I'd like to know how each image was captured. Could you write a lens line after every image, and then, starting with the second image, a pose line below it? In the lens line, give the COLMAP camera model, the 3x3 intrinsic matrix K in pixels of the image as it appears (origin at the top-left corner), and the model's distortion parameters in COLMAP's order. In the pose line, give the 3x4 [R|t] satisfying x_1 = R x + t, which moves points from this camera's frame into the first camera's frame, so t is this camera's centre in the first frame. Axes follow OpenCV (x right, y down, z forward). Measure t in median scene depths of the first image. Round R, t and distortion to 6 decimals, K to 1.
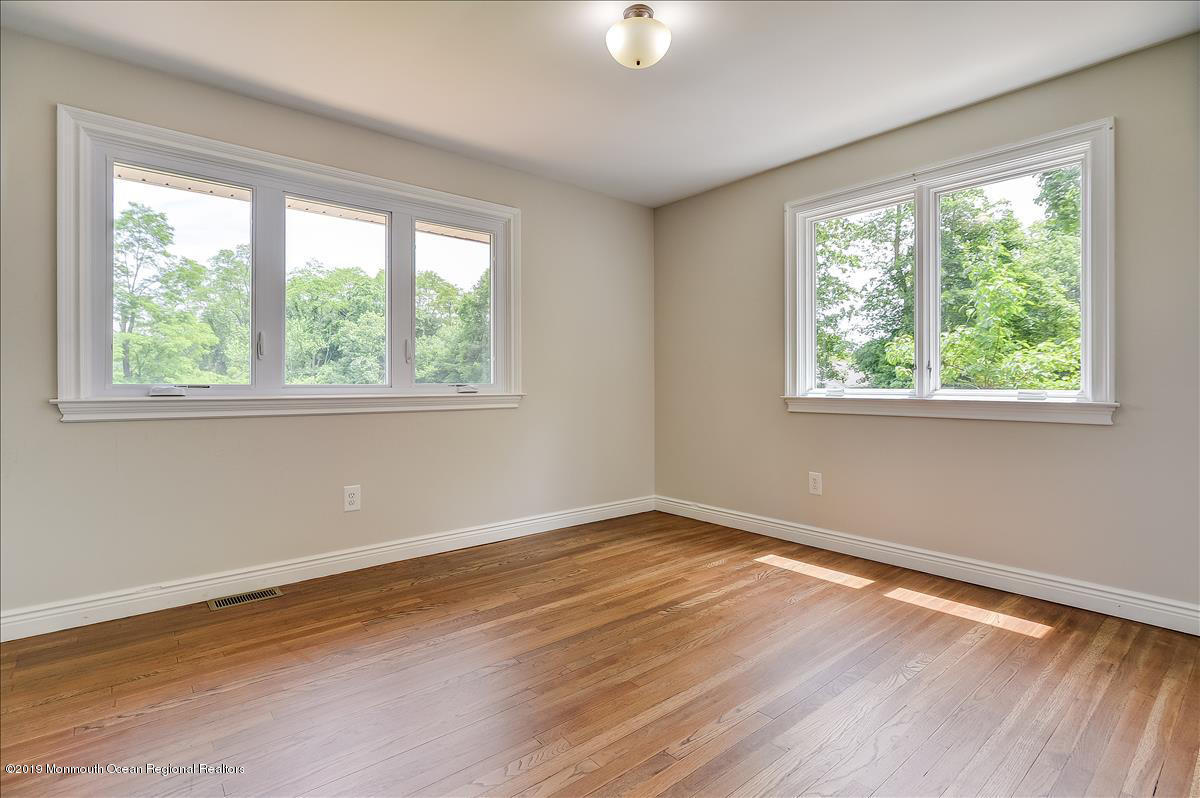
lens RADIAL K [[574.6, 0, 597.7], [0, 574.6, 388.6], [0, 0, 1]] dist [0.003254, 0.000225]
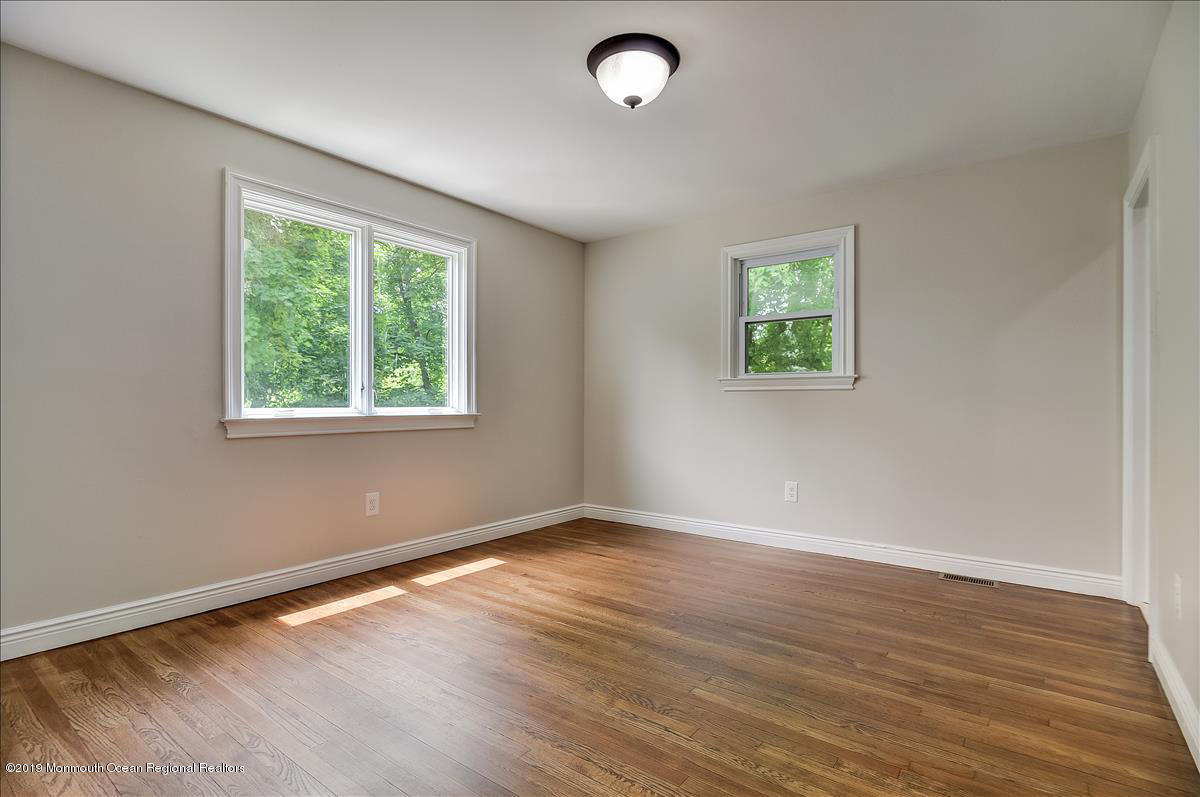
lens RADIAL K [[583.9, 0, 602.6], [0, 583.9, 405.6], [0, 0, 1]] dist [0.006134, 0.000128]
pose [[-0.221338, 0.002551, 0.975194, -0.670355], [0.015052, 0.999886, 0.000800, 0.004484], [-0.975081, 0.014855, -0.221351, 0.851853]]
